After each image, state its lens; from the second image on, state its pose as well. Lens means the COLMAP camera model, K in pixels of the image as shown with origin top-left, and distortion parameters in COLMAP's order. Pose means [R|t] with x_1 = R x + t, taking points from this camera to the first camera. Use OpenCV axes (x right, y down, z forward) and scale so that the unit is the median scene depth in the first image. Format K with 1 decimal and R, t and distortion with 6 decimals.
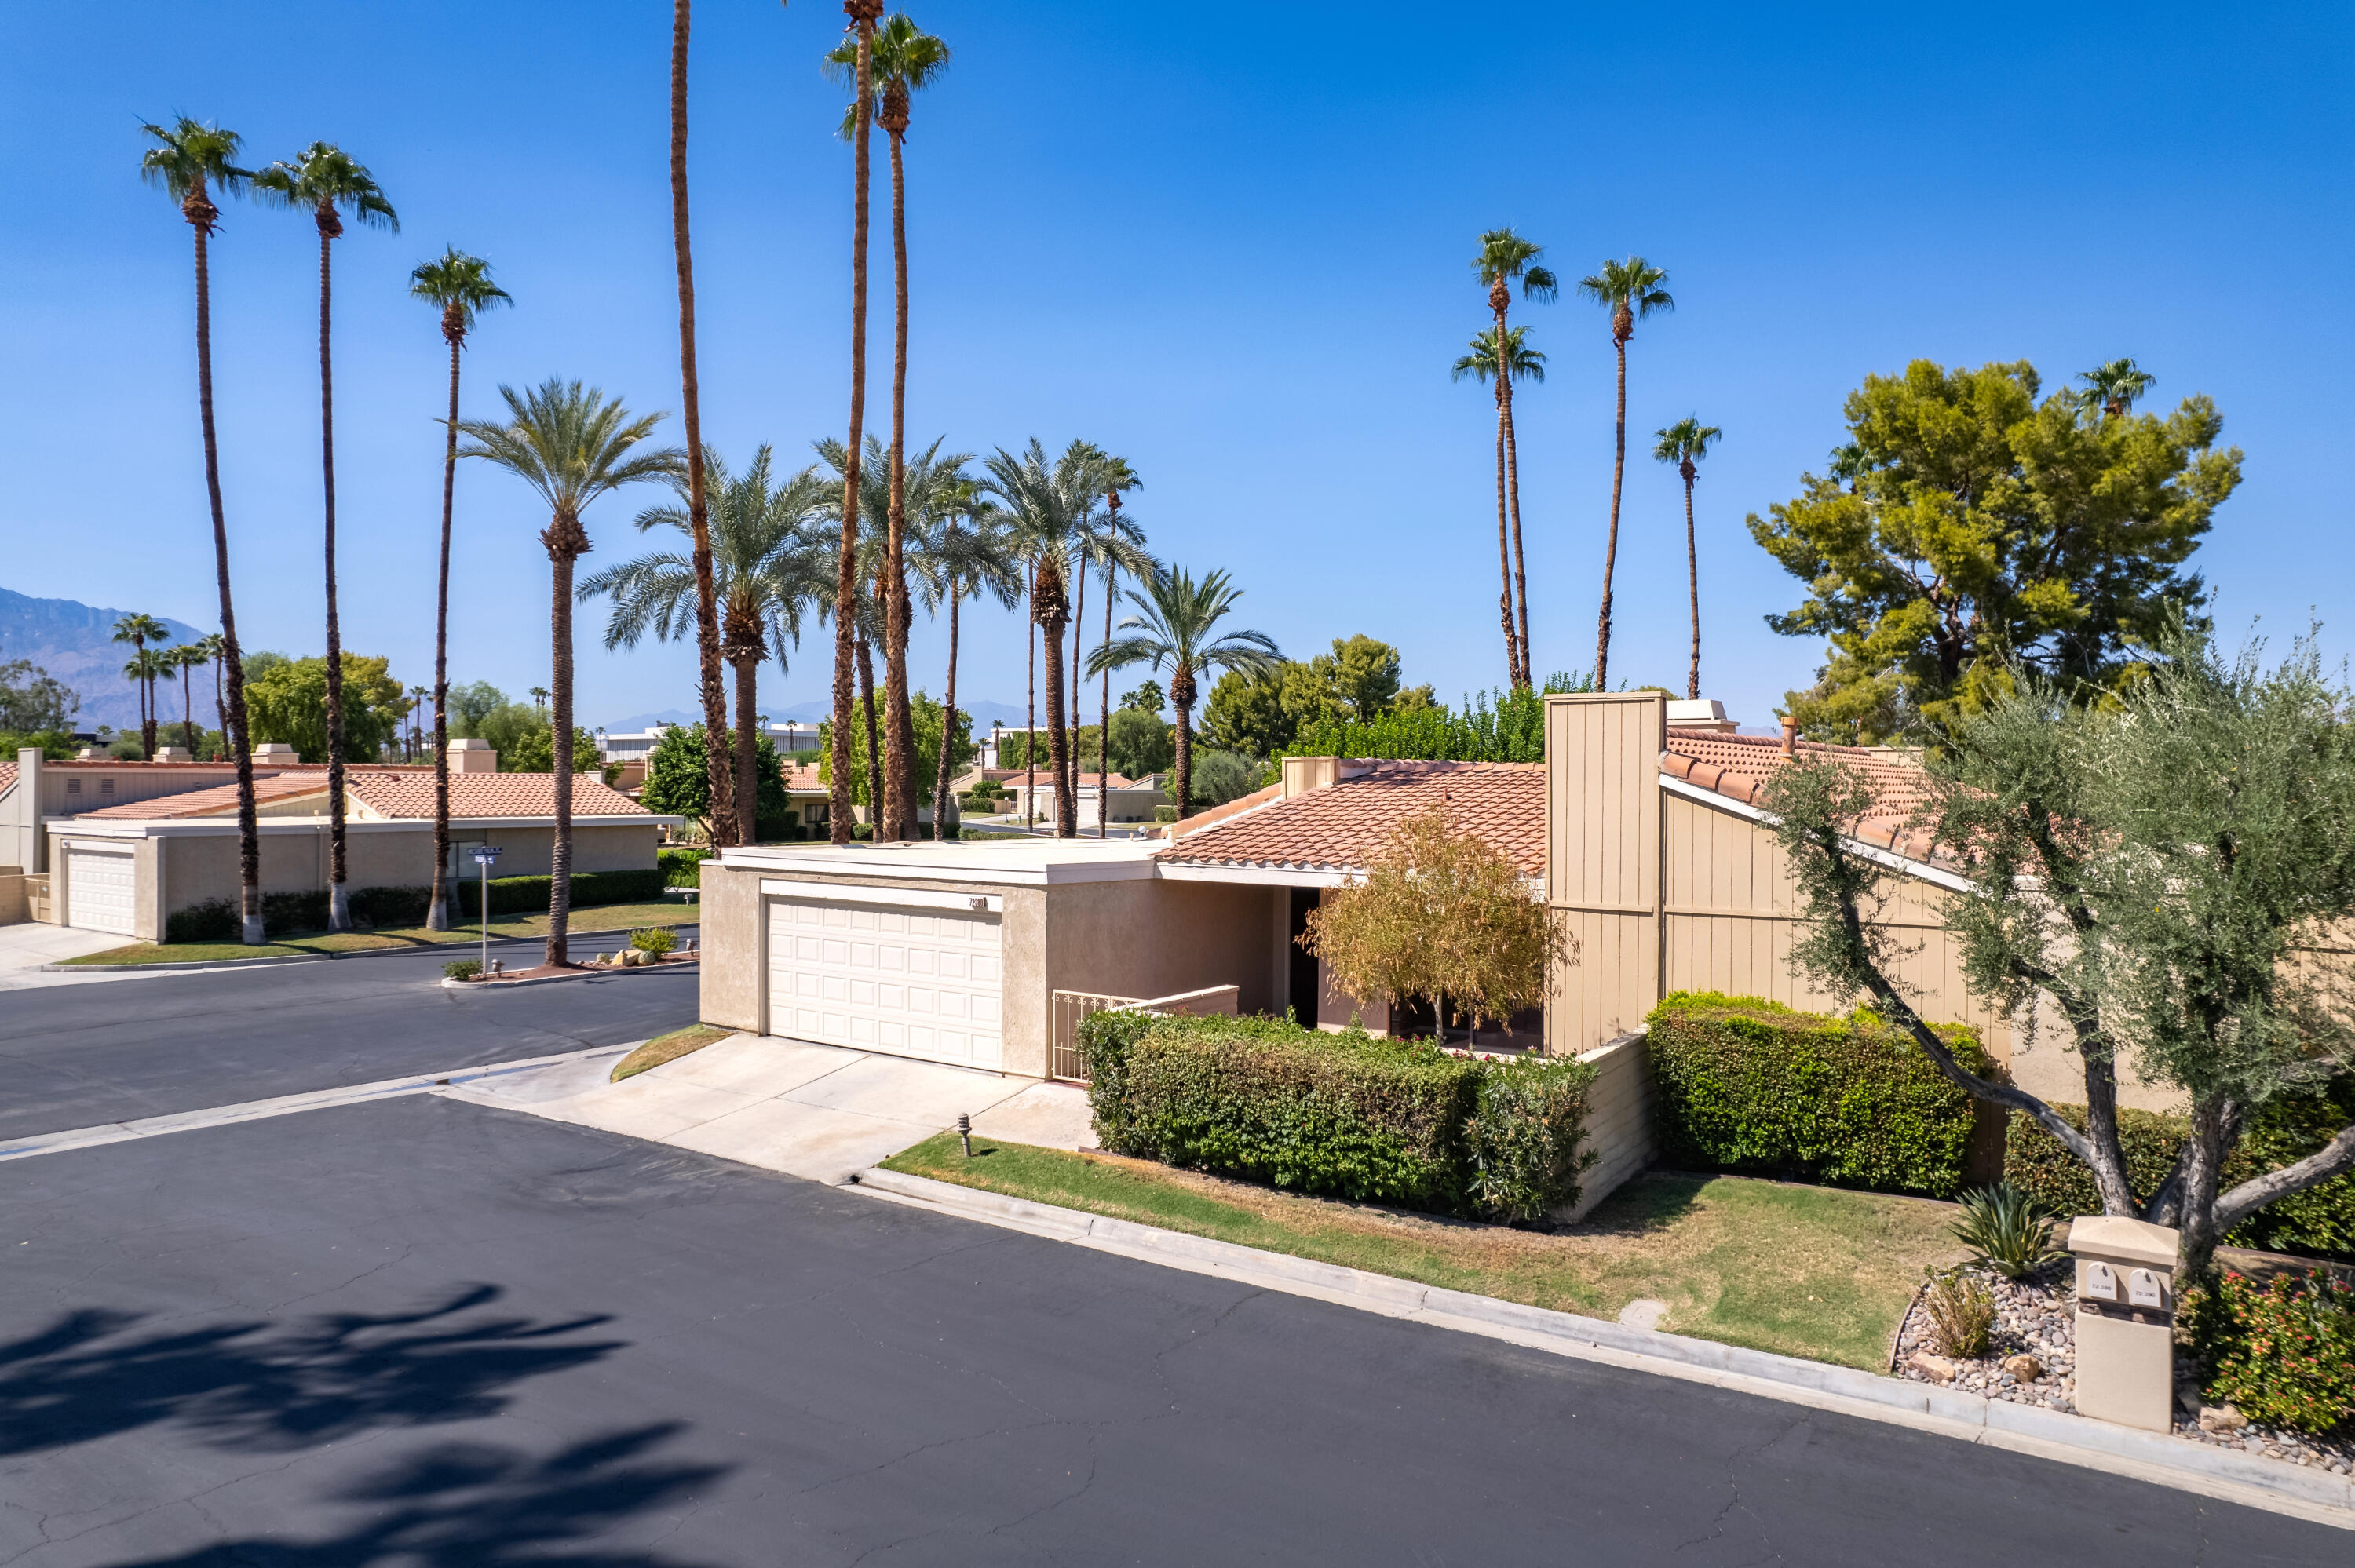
lens RADIAL K [[1523.5, 0, 1189.1], [0, 1523.5, 792.0], [0, 0, 1]] dist [-0.045480, 0.000530]
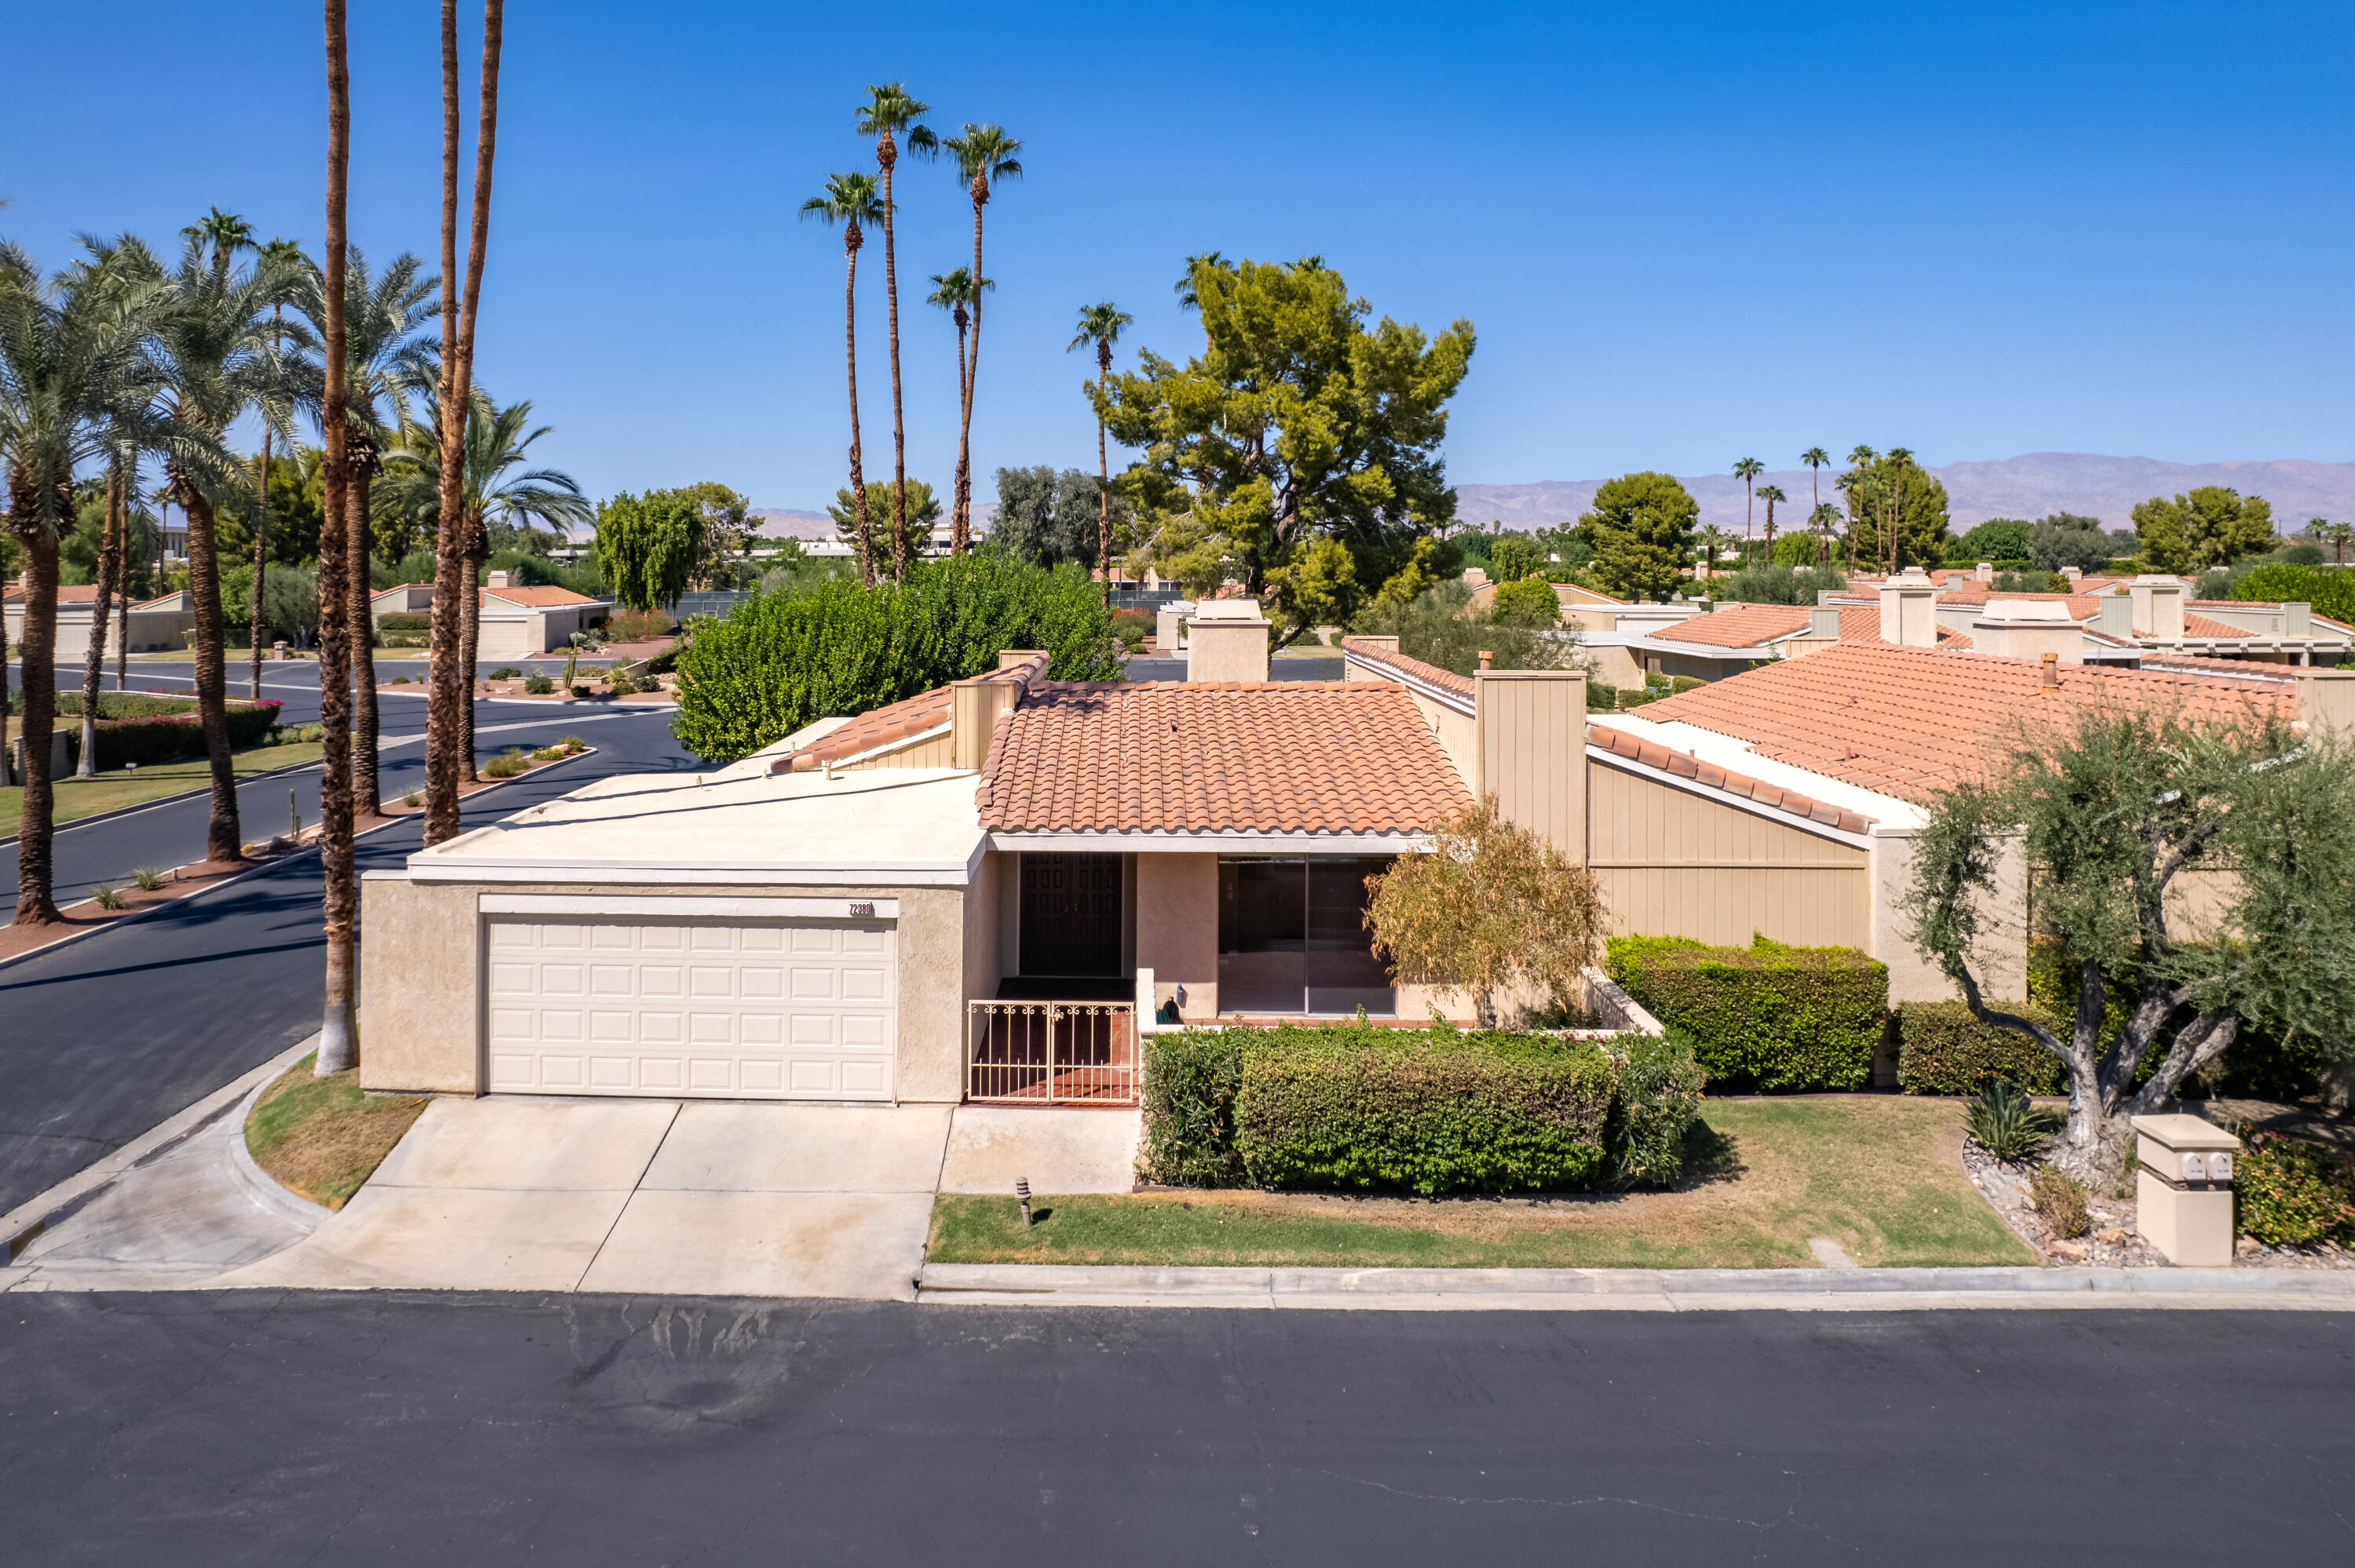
lens RADIAL K [[1594.8, 0, 1077.4], [0, 1594.8, 520.9], [0, 0, 1]] dist [-0.034598, 0.000645]
pose [[0.834359, 0.010202, 0.551128, -0.667129], [0.007436, 0.999529, -0.029760, -0.148063], [-0.551172, 0.028929, 0.833890, 0.219710]]
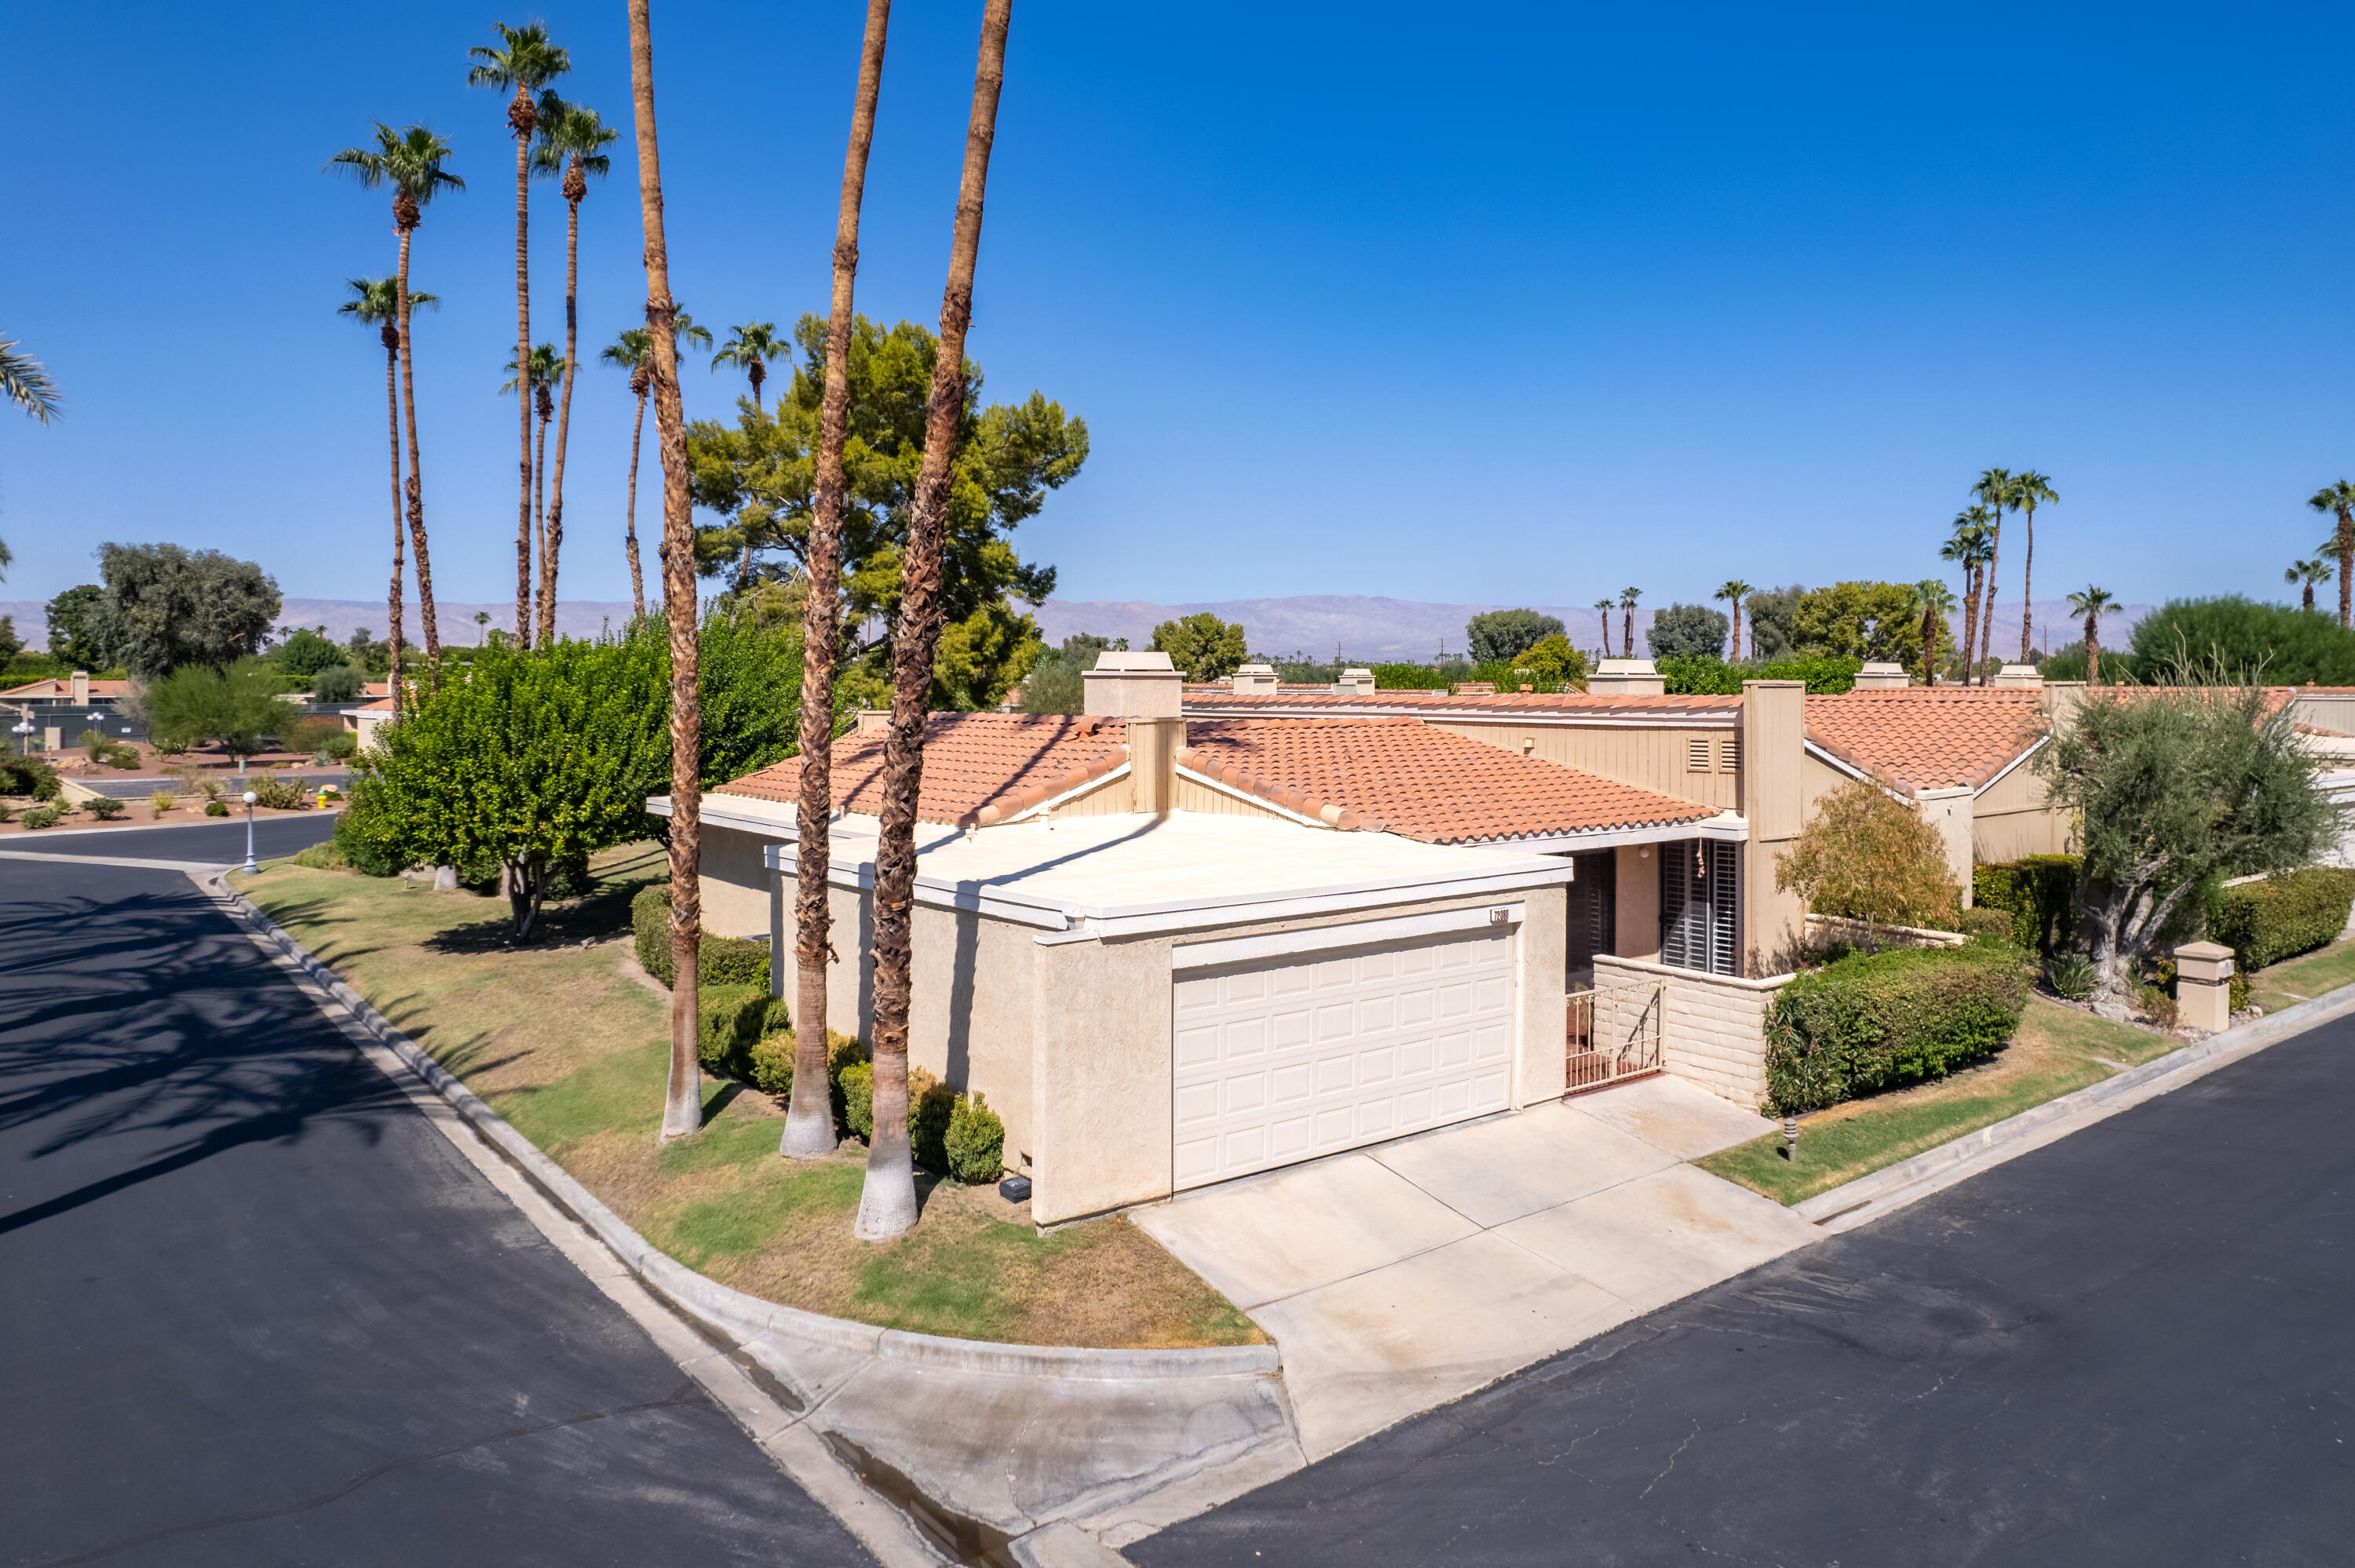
lens RADIAL K [[1583.1, 0, 1224.9], [0, 1583.1, 681.8], [0, 0, 1]] dist [-0.044127, 0.001716]
pose [[0.271017, -0.004385, 0.962565, -1.258701], [0.010176, 0.999947, 0.001691, -0.072612], [-0.962521, 0.009337, 0.271047, 1.130289]]
